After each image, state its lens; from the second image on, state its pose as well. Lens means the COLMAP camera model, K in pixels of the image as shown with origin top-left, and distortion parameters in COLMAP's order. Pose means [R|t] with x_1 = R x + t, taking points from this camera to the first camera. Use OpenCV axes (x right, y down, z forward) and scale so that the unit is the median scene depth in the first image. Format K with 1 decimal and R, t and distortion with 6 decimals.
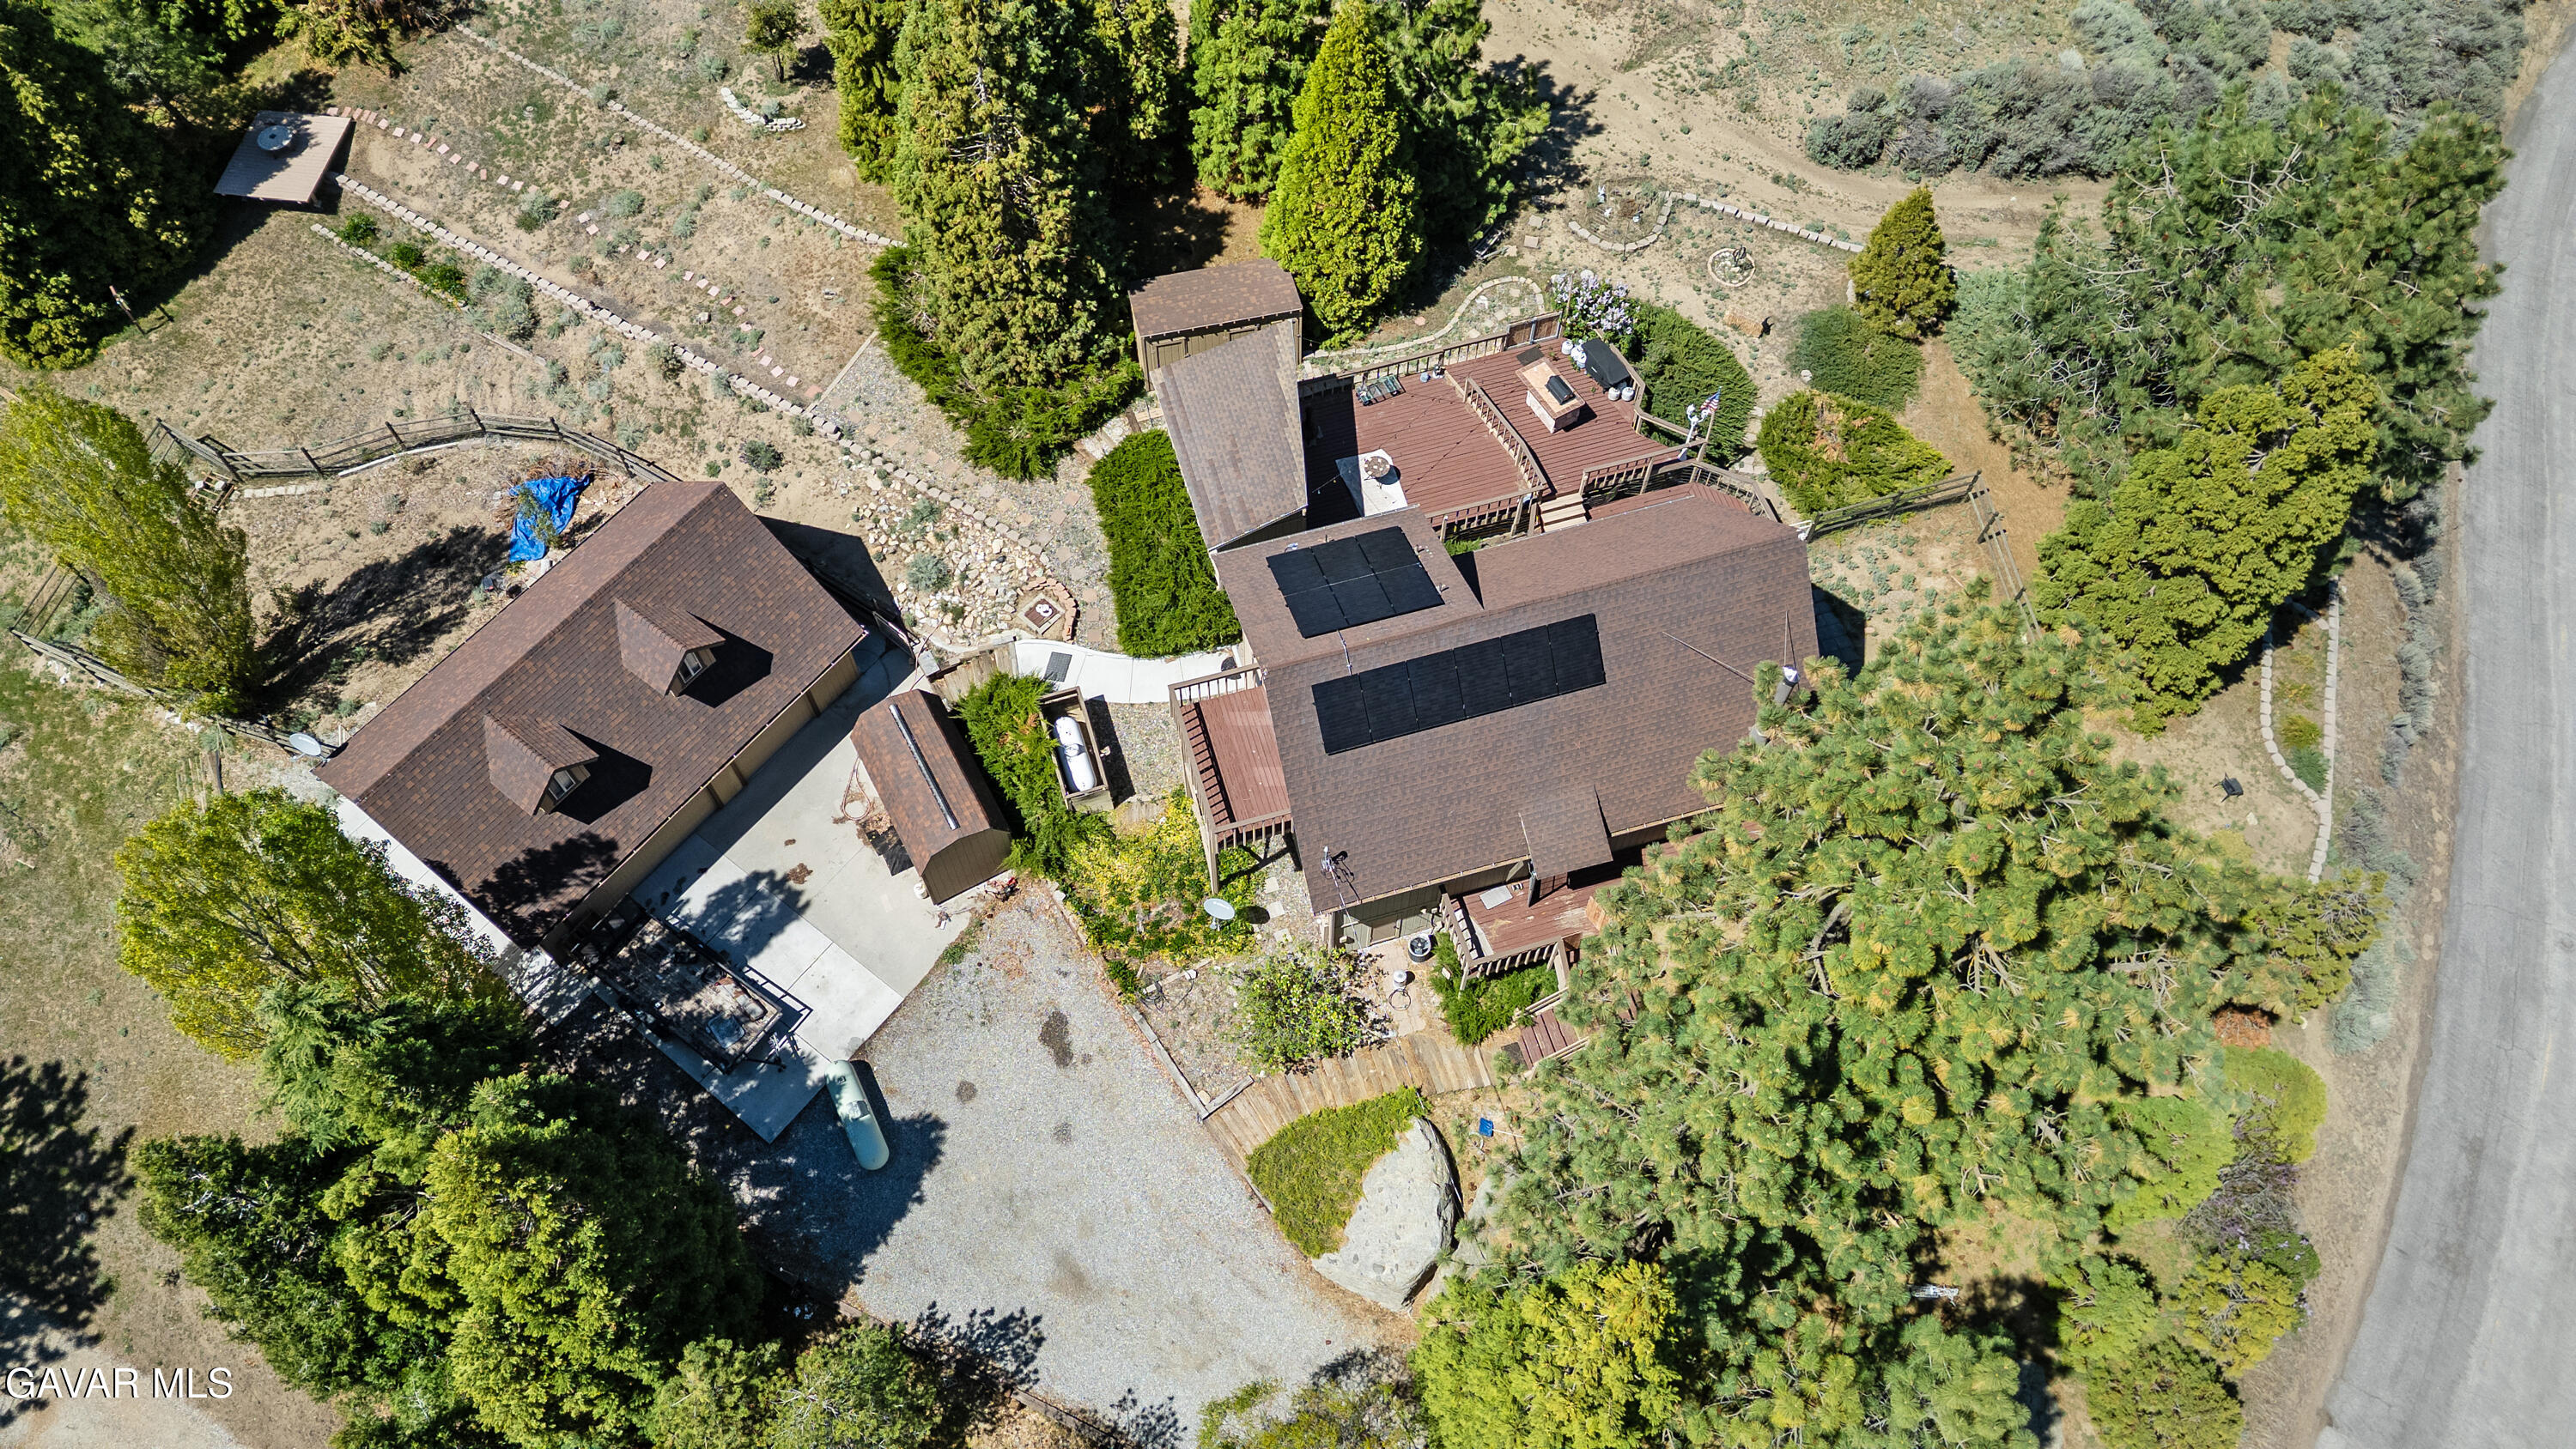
lens RADIAL K [[1750.3, 0, 1285.0], [0, 1750.3, 747.6], [0, 0, 1]] dist [0.045303, -0.018152]
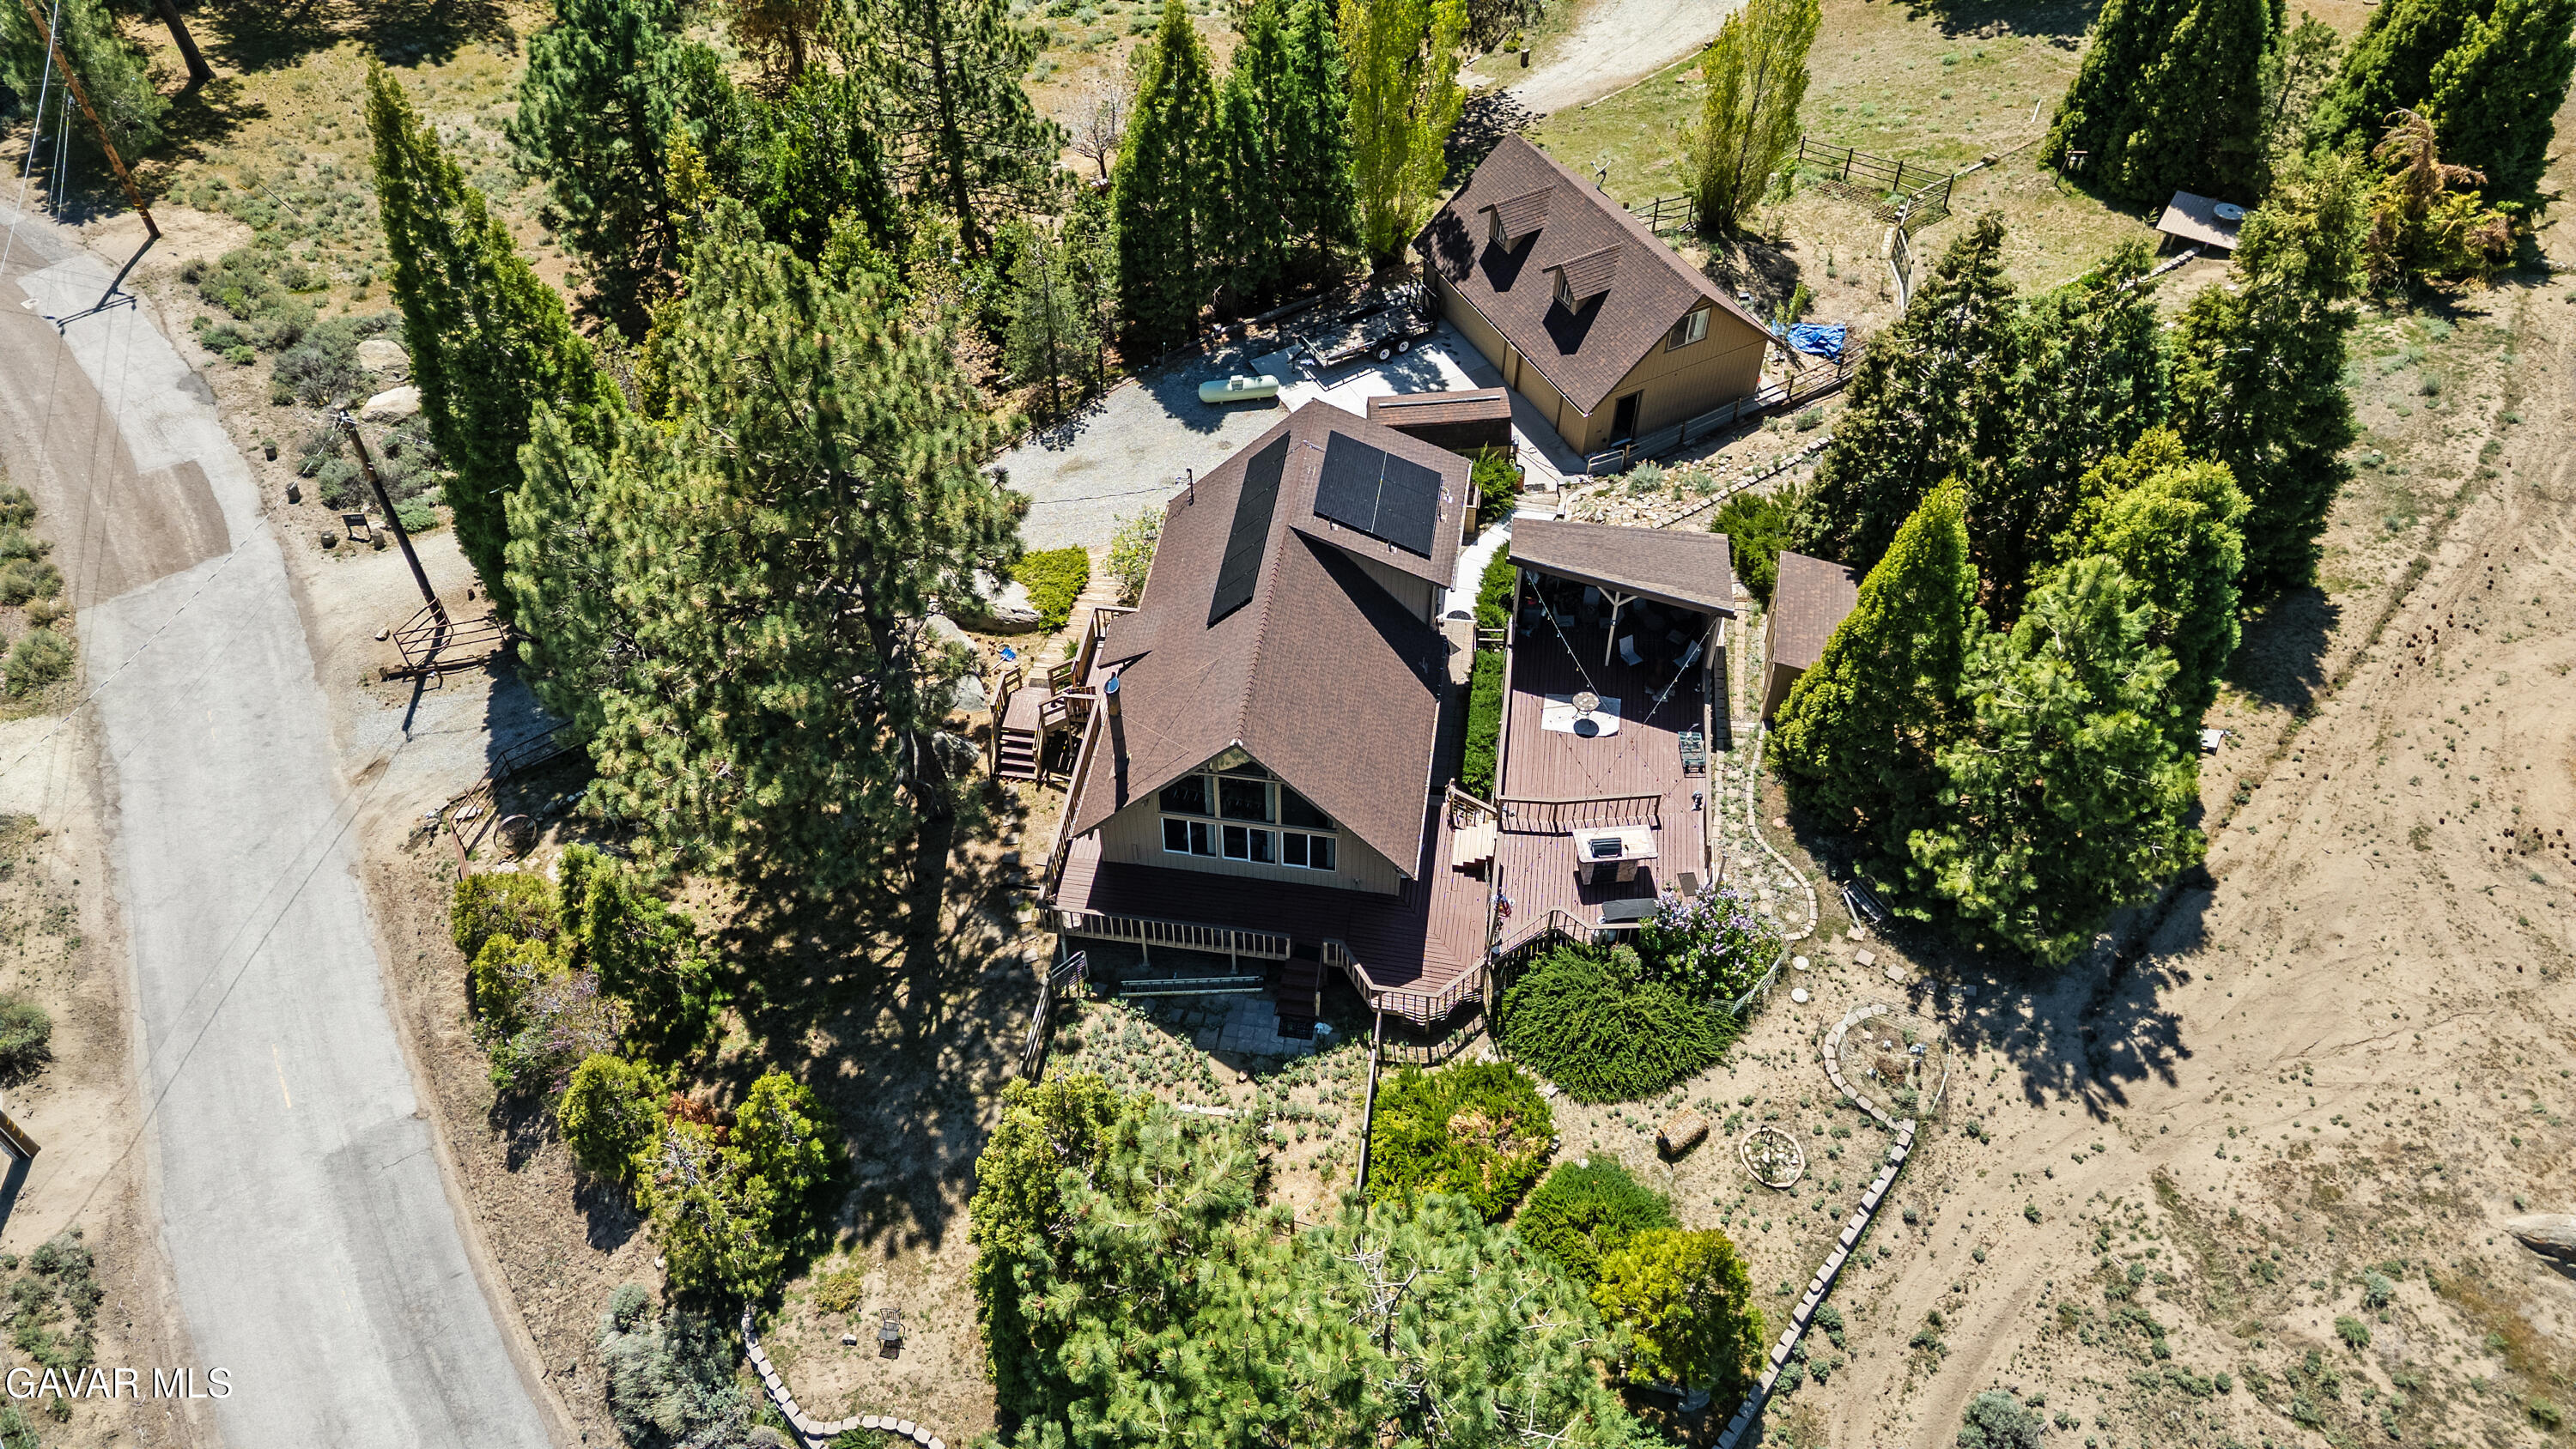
lens RADIAL K [[1750.3, 0, 1274.3], [0, 1750.3, 747.1], [0, 0, 1]] dist [0.045303, -0.018152]
pose [[-0.415227, 0.691445, -0.591177, 0.683701], [-0.798566, 0.034235, 0.600933, -0.575728], [0.435751, 0.721617, 0.537949, 0.377507]]
